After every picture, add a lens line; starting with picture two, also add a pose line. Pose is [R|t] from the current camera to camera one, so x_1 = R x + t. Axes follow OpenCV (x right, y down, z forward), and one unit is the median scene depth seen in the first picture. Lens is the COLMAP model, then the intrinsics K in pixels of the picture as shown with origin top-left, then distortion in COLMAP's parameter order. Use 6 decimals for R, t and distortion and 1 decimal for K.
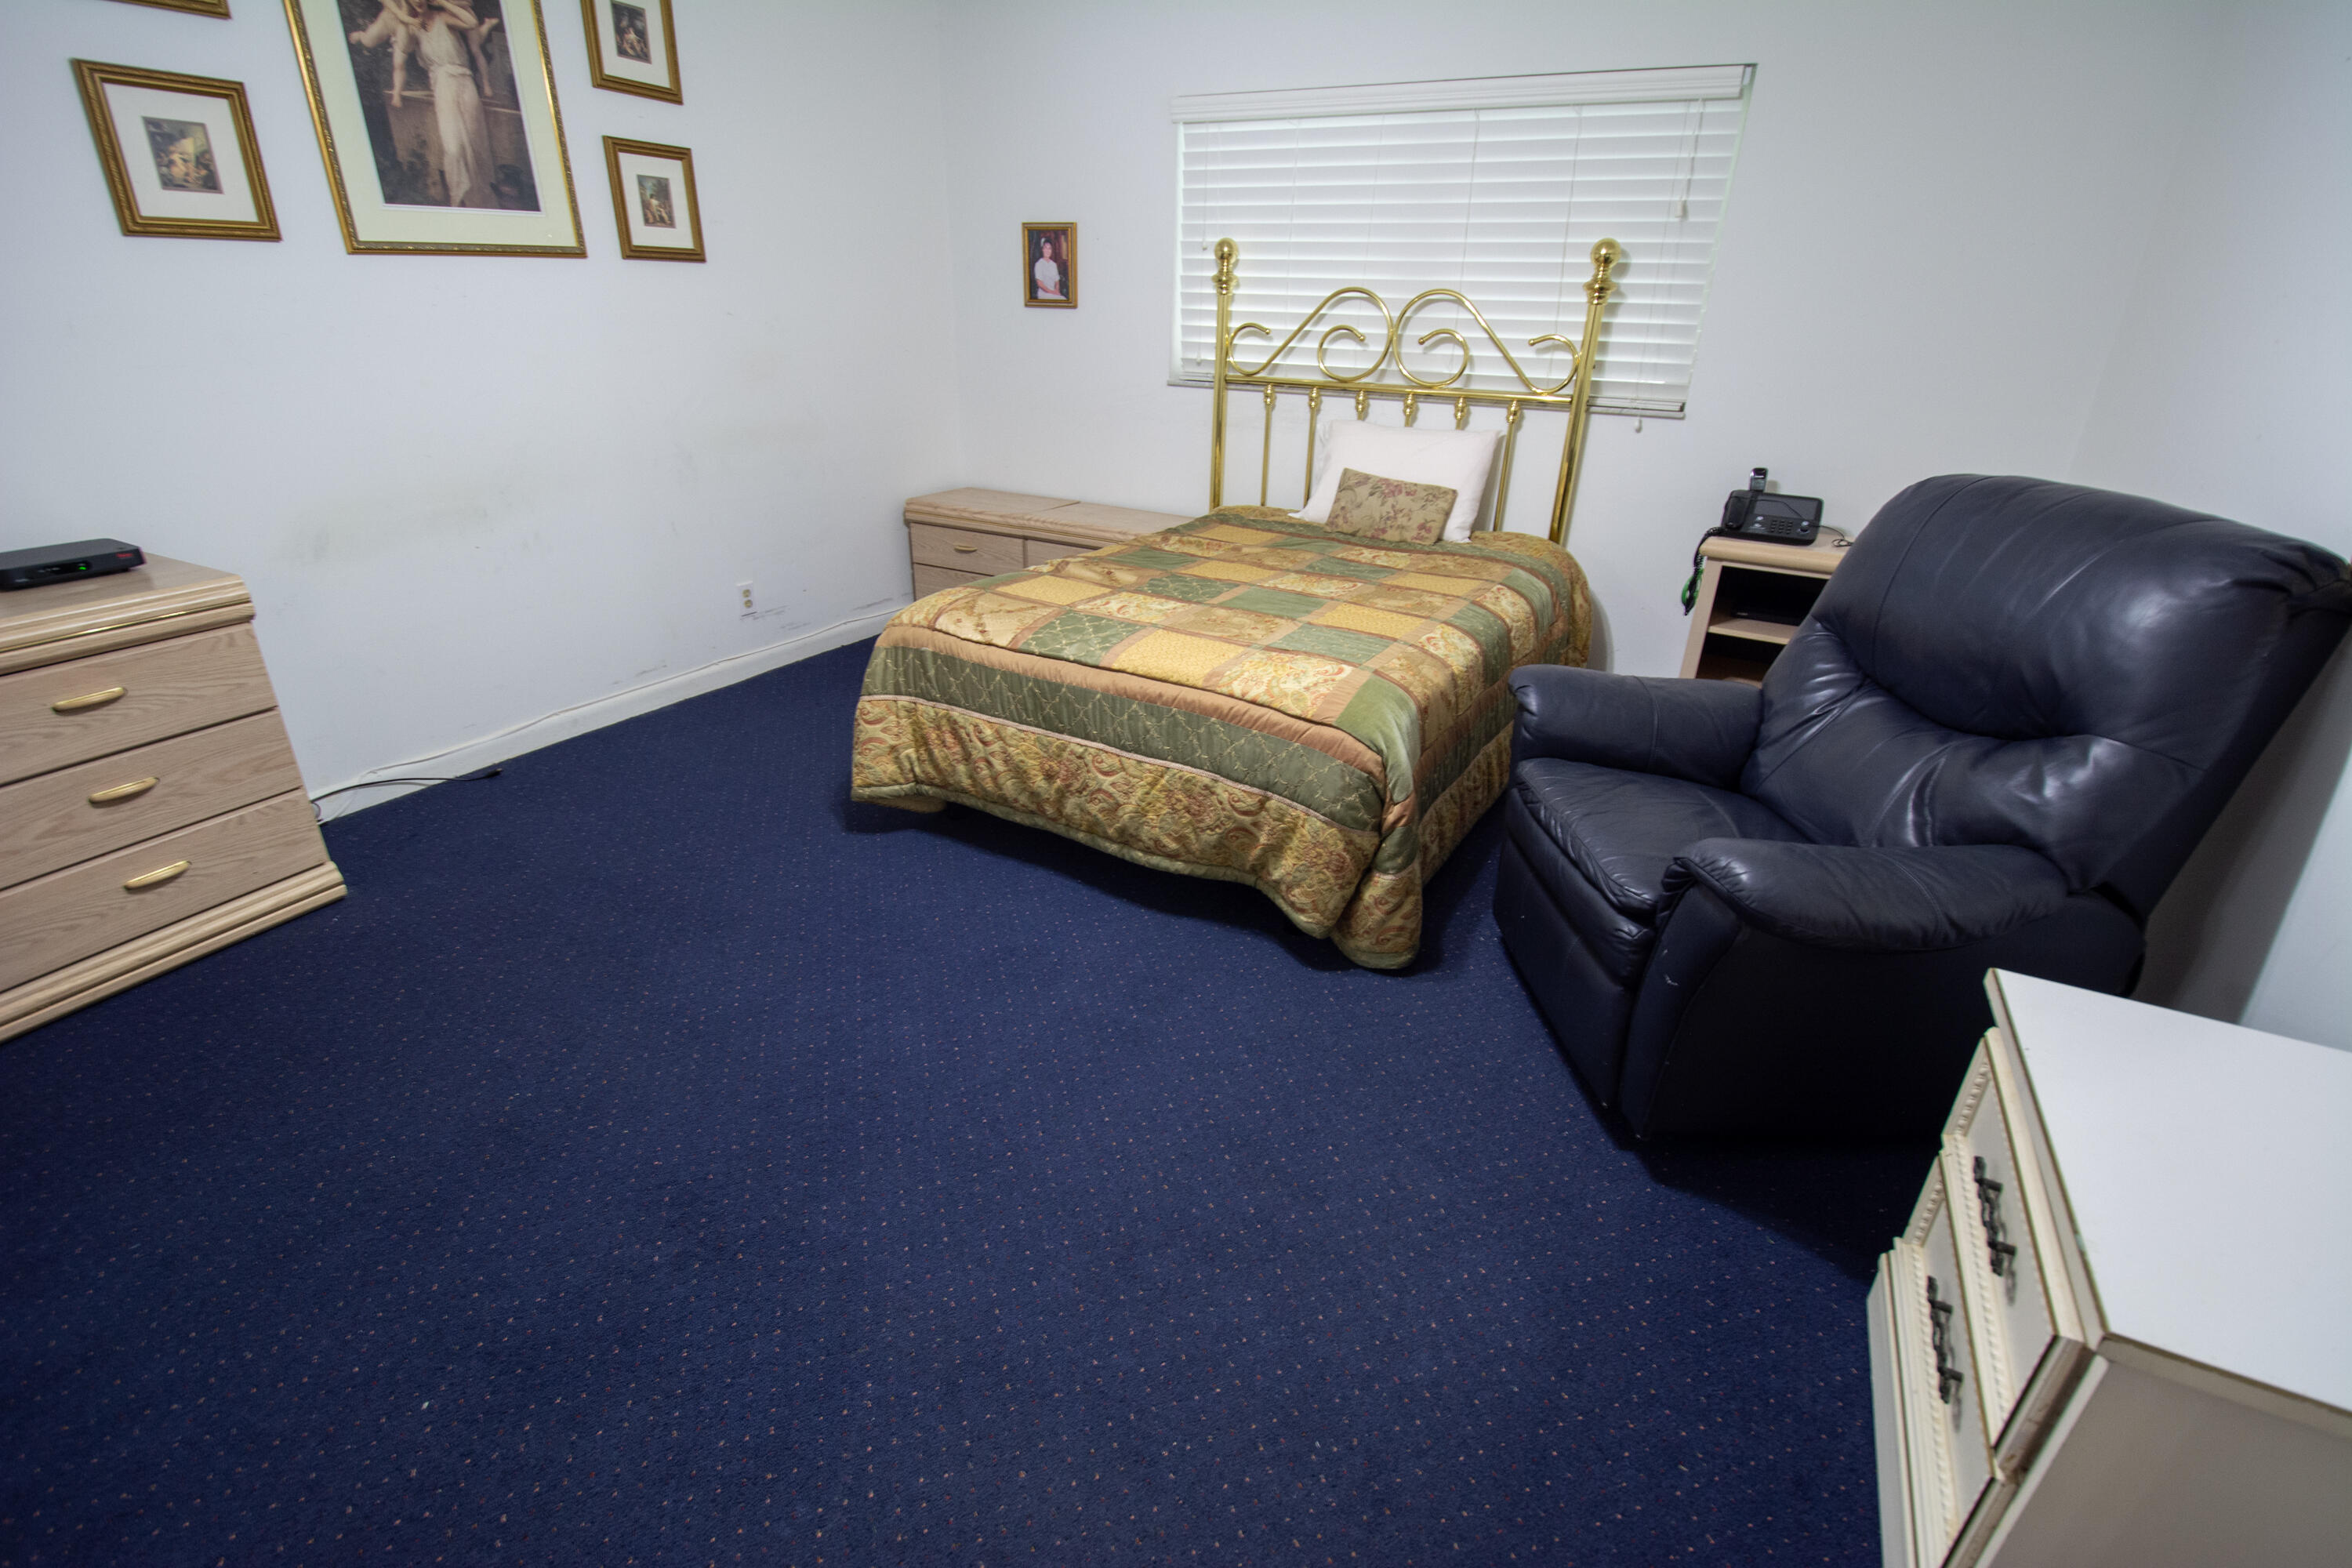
lens RADIAL K [[1046.9, 0, 1184.2], [0, 1046.9, 770.2], [0, 0, 1]] dist [0.025933, -0.027193]
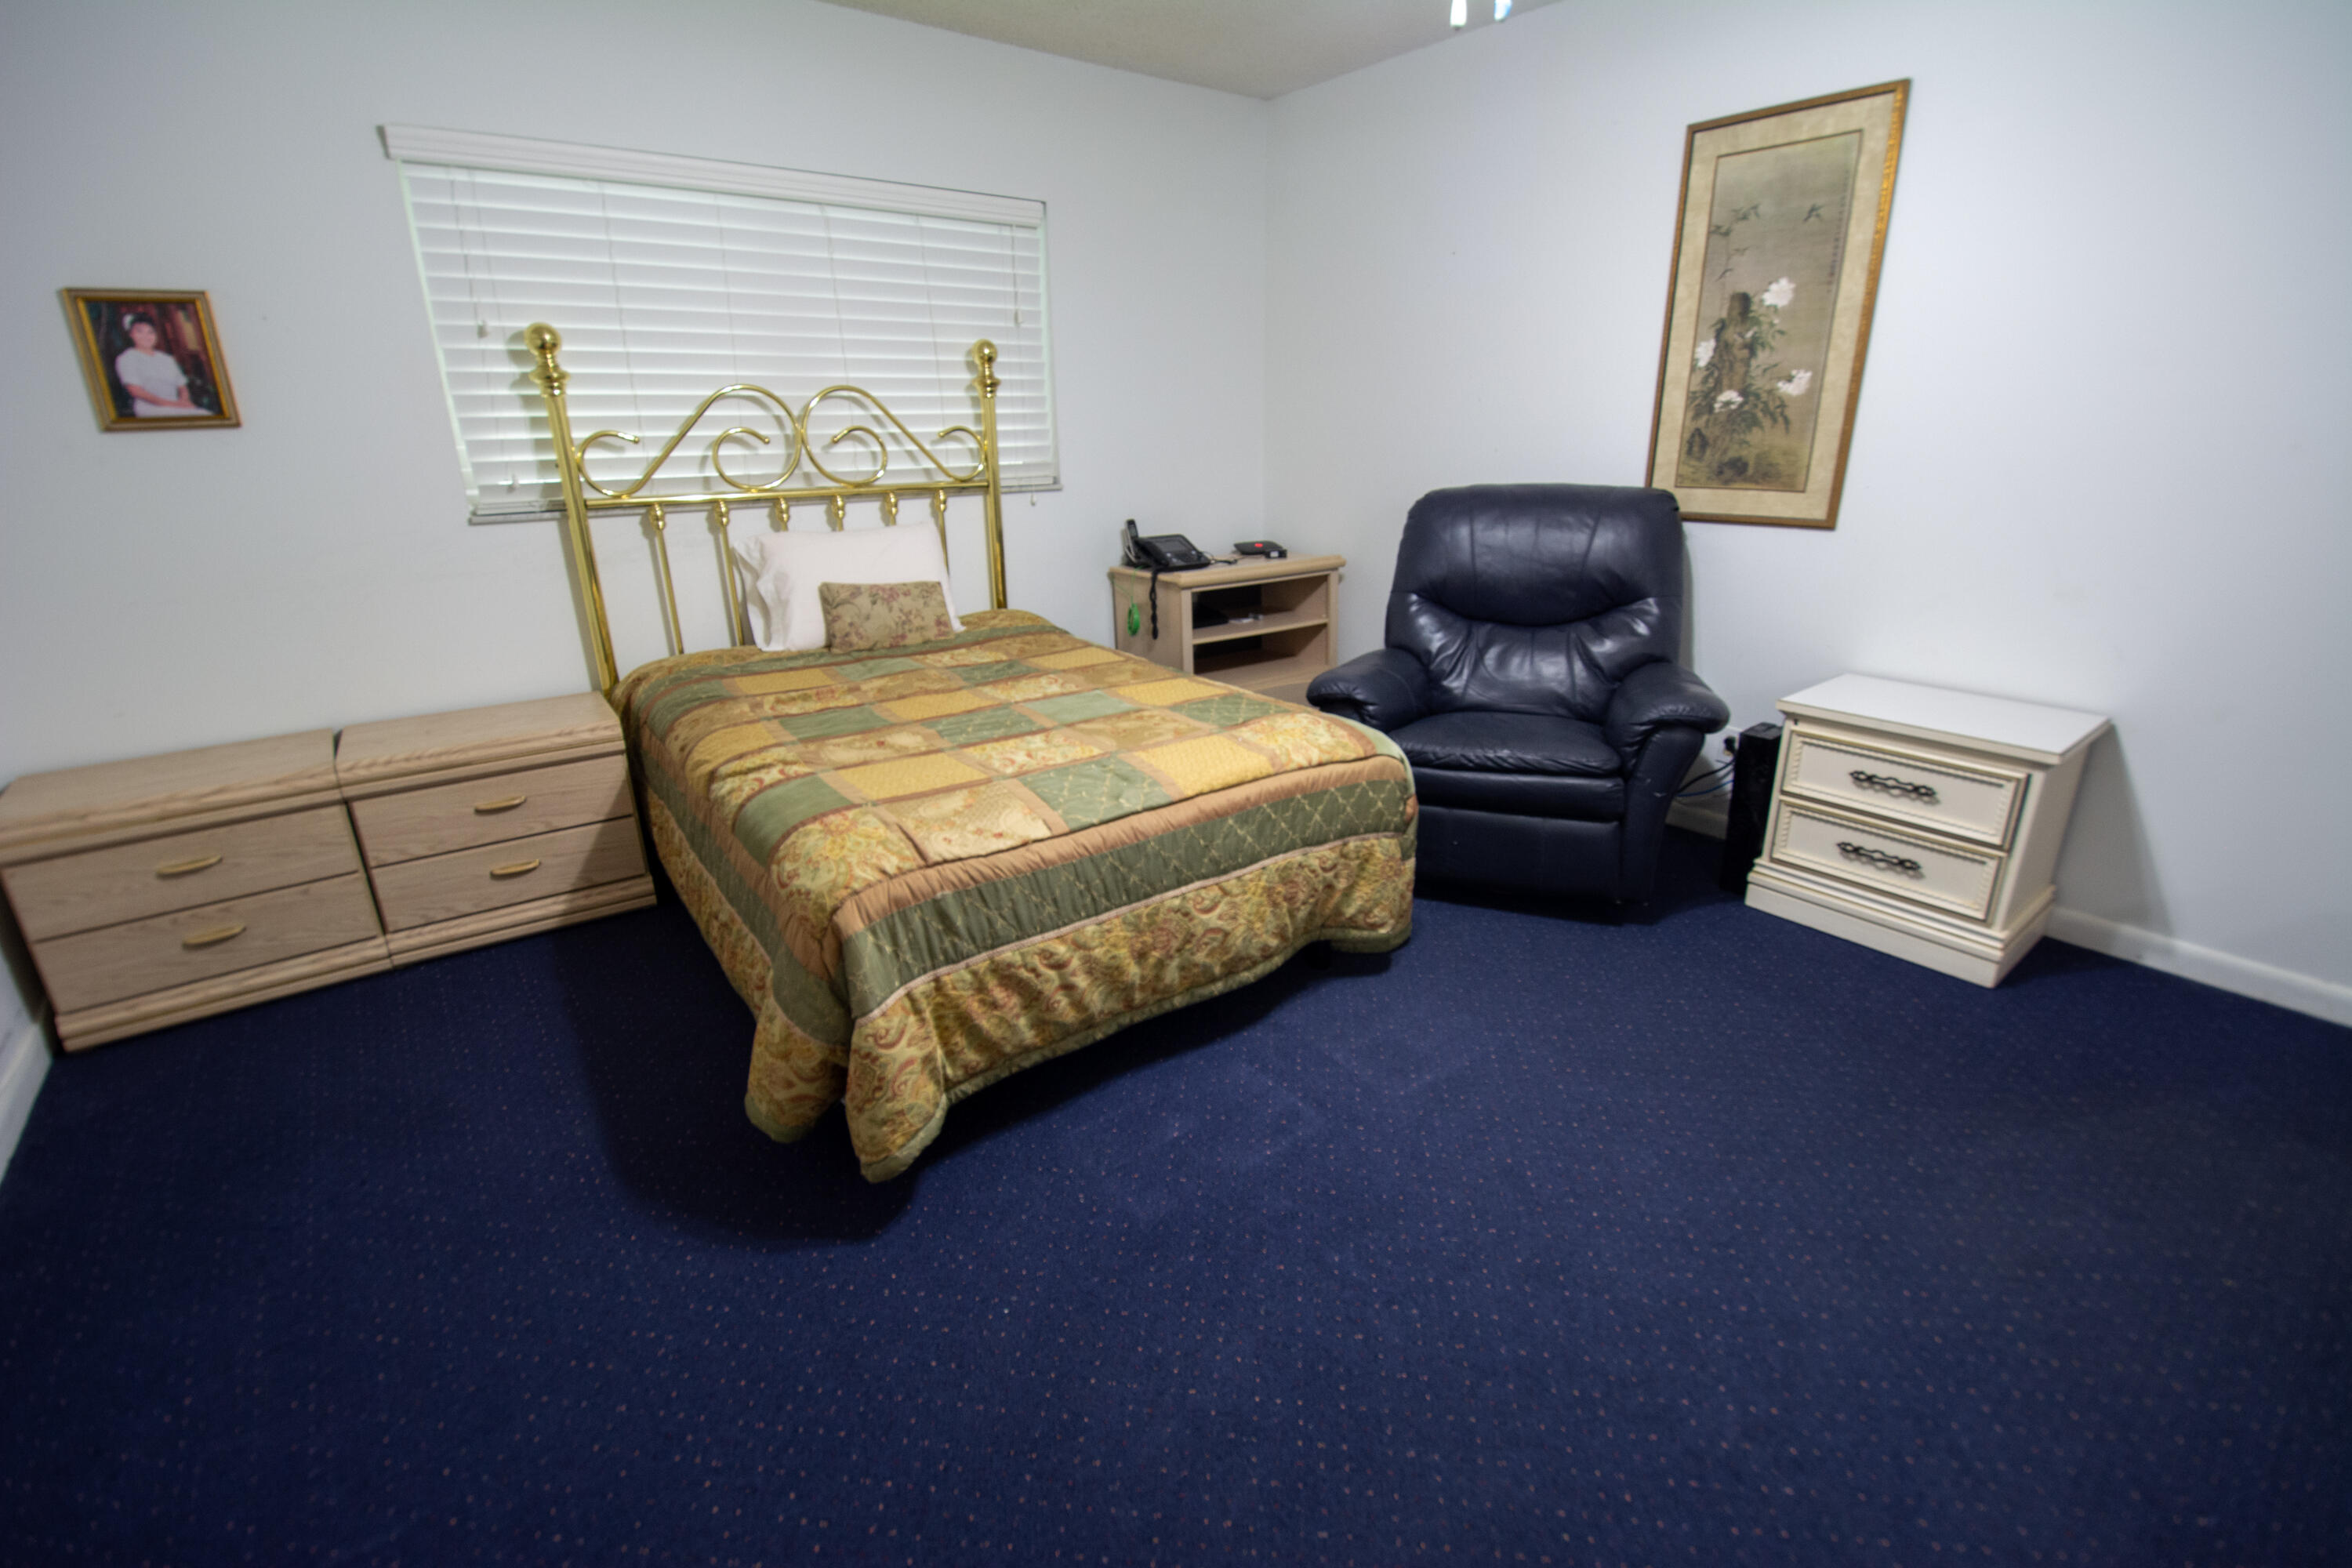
lens RADIAL K [[1046.9, 0, 1184.2], [0, 1046.9, 770.2], [0, 0, 1]] dist [0.025933, -0.027193]
pose [[0.397312, -0.326961, 0.857461, -0.738217], [0.392293, 0.905211, 0.163397, -0.236304], [-0.829608, 0.271457, 0.487916, 0.500918]]
